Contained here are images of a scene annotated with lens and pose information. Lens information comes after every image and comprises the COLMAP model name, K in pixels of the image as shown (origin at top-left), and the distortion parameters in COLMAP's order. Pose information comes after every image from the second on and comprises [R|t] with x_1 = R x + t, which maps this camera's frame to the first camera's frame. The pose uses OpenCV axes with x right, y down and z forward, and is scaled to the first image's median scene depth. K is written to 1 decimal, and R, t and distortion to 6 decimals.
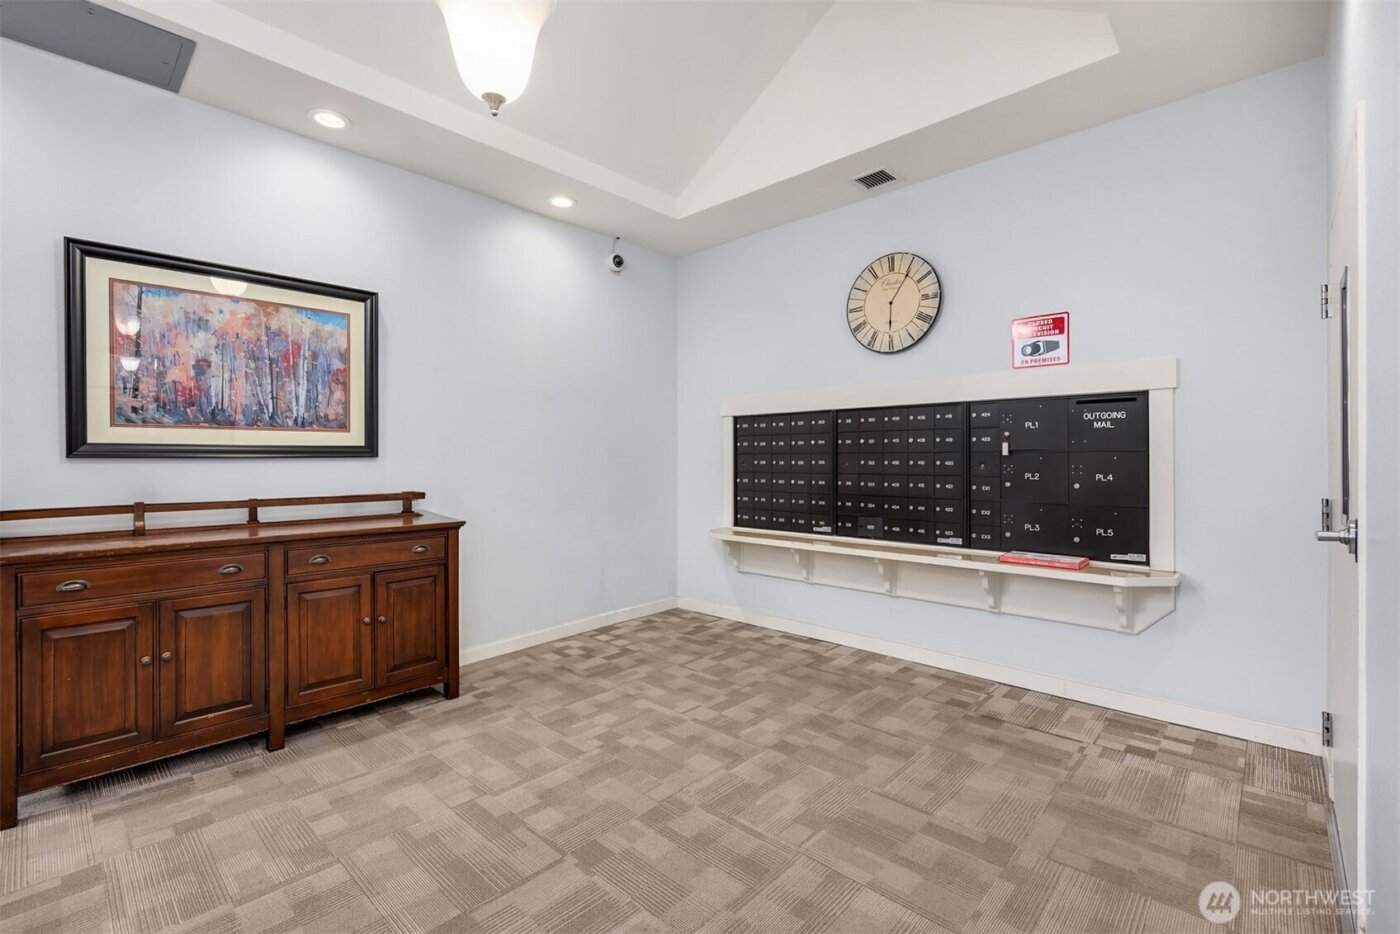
lens RADIAL K [[626.2, 0, 698.8], [0, 626.2, 457.8], [0, 0, 1]] dist [-0.003590, 0.000497]
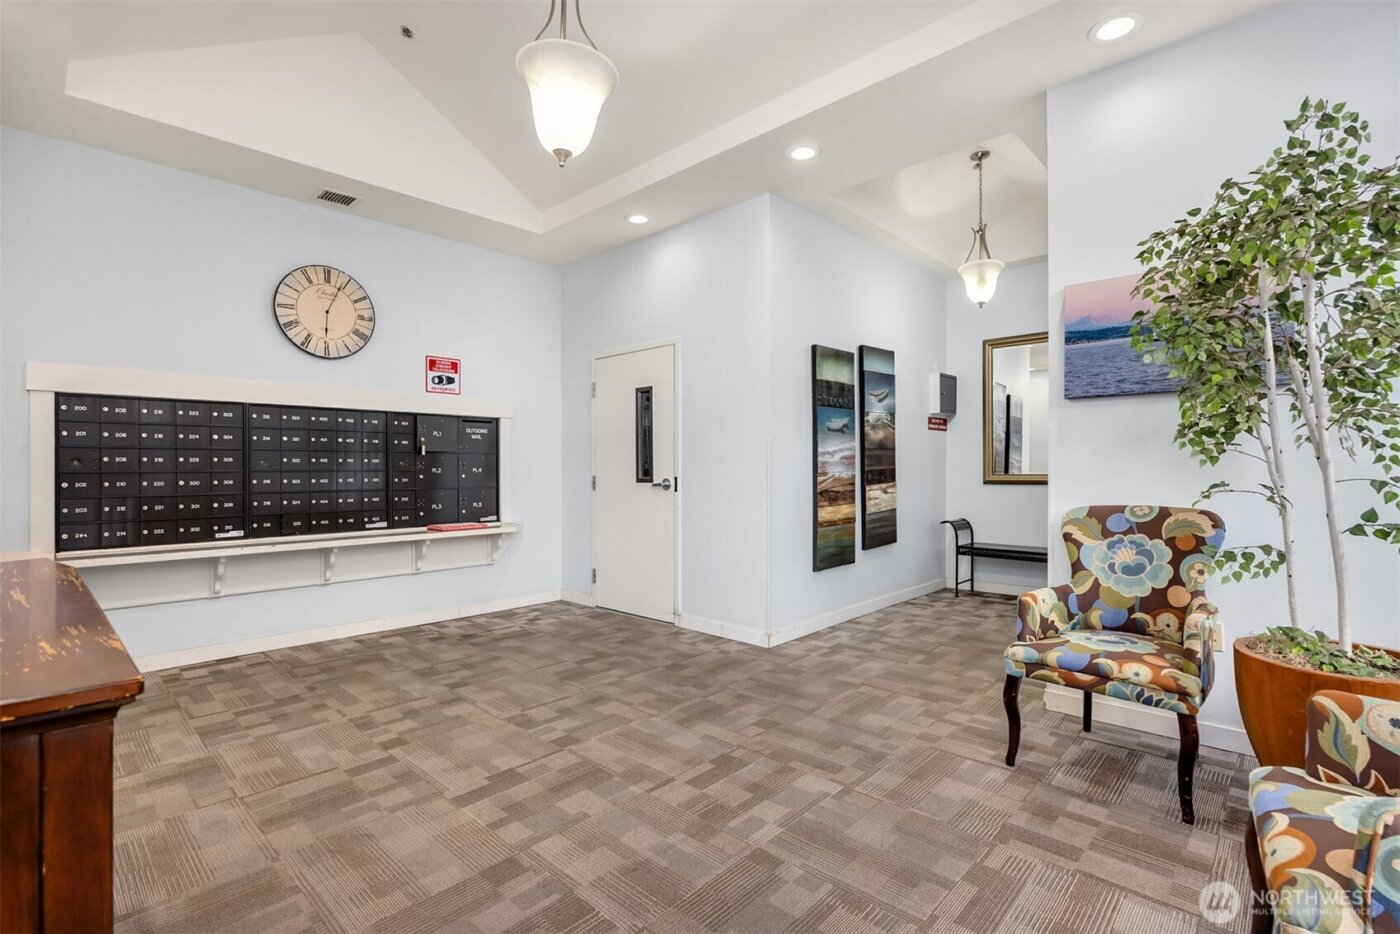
lens RADIAL K [[639.3, 0, 698.6], [0, 639.3, 468.4], [0, 0, 1]] dist [-0.014582, -0.000194]
pose [[0.001228, -0.002674, 0.999996, -0.909057], [-0.000801, 0.999996, 0.002675, 0.021187], [-0.999999, -0.000804, 0.001226, 0.414406]]
